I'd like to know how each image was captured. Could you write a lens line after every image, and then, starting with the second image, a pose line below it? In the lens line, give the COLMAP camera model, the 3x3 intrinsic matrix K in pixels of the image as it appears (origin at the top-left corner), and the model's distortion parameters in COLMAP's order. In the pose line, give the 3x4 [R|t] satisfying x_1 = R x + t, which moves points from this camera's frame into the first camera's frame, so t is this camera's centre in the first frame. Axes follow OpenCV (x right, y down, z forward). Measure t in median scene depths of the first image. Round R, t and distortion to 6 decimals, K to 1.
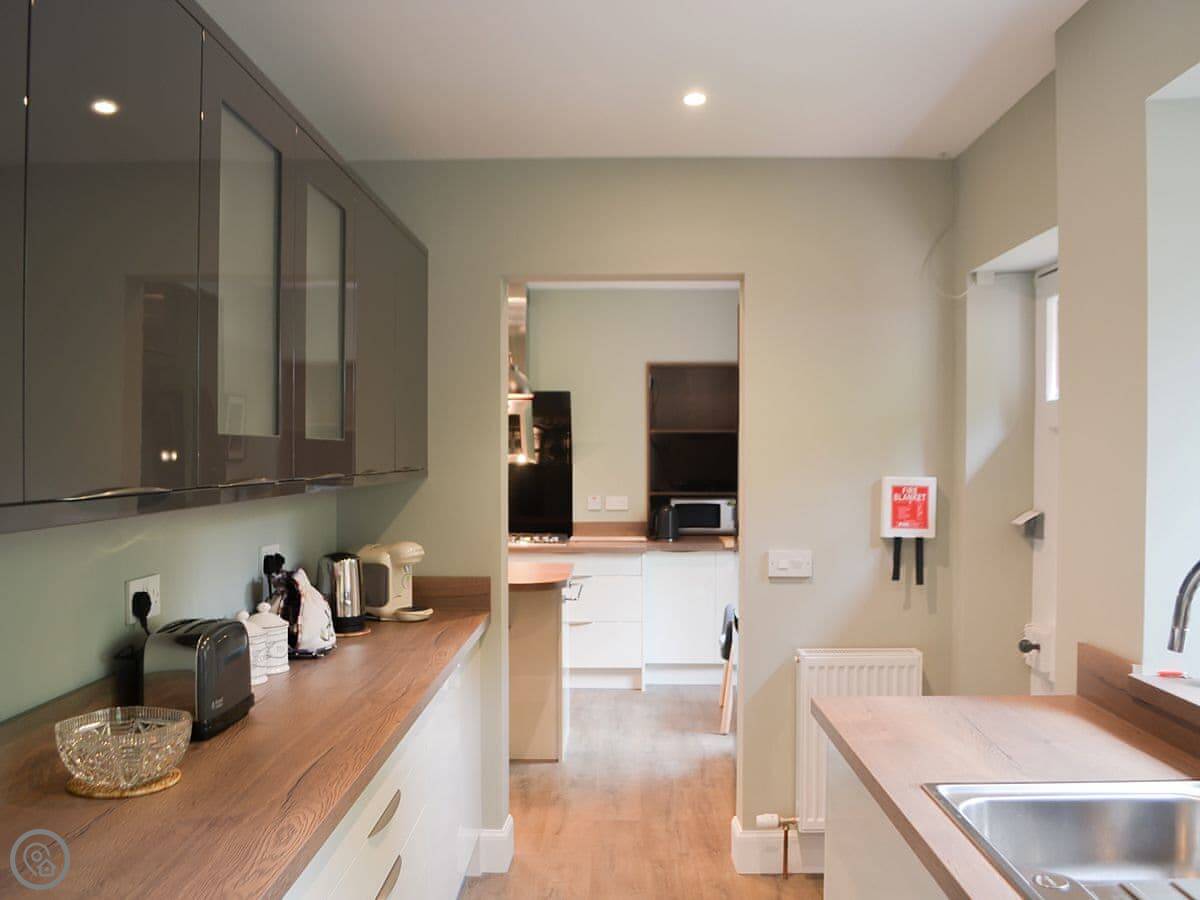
lens RADIAL K [[1108.9, 0, 600.0], [0, 1108.9, 450.0], [0, 0, 1]] dist [-0.043623, 0.003608]
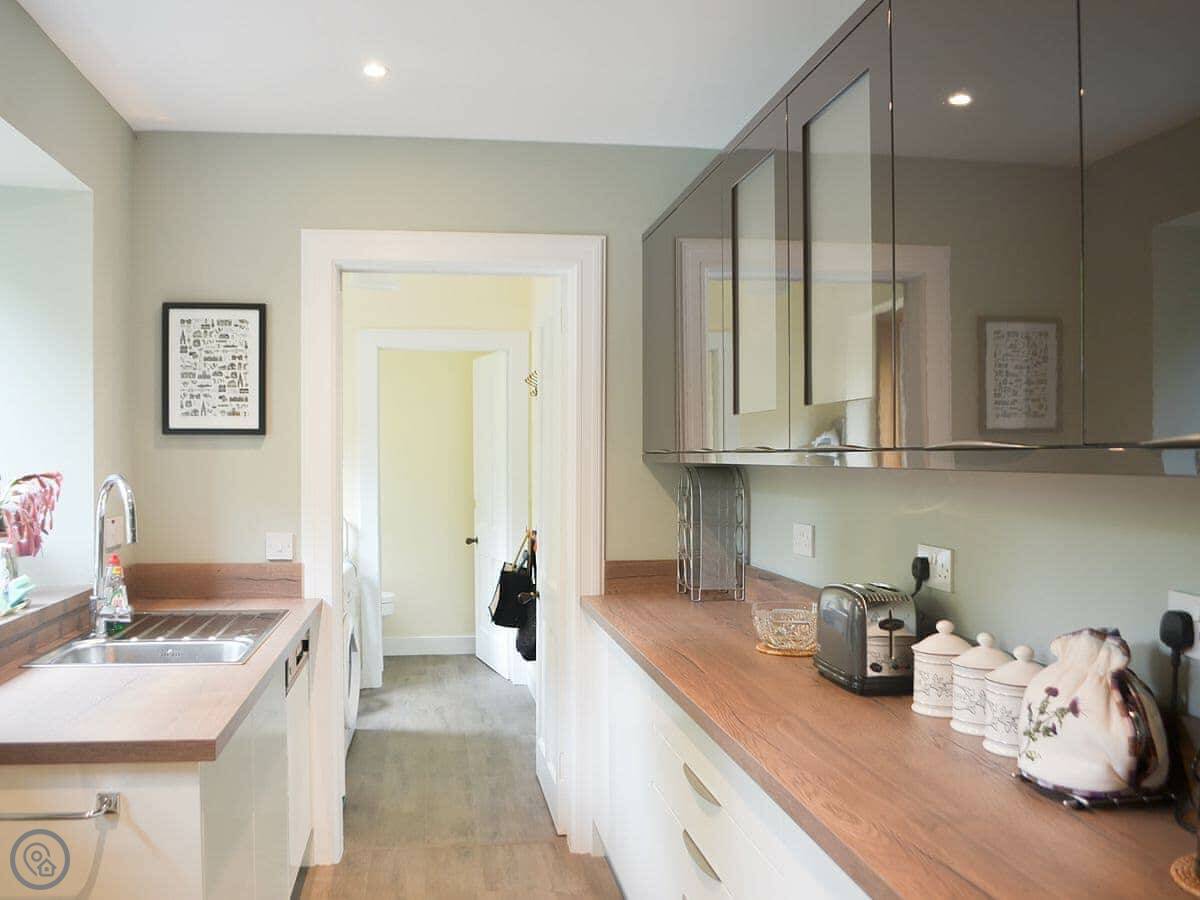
lens RADIAL K [[1108.9, 0, 600.0], [0, 1108.9, 450.0], [0, 0, 1]] dist [-0.043623, 0.003608]
pose [[-0.986047, -0.002398, -0.166451, 0.054309], [-0.000629, 0.999943, -0.010675, 0.031235], [0.166467, -0.010422, -0.985992, 1.302771]]
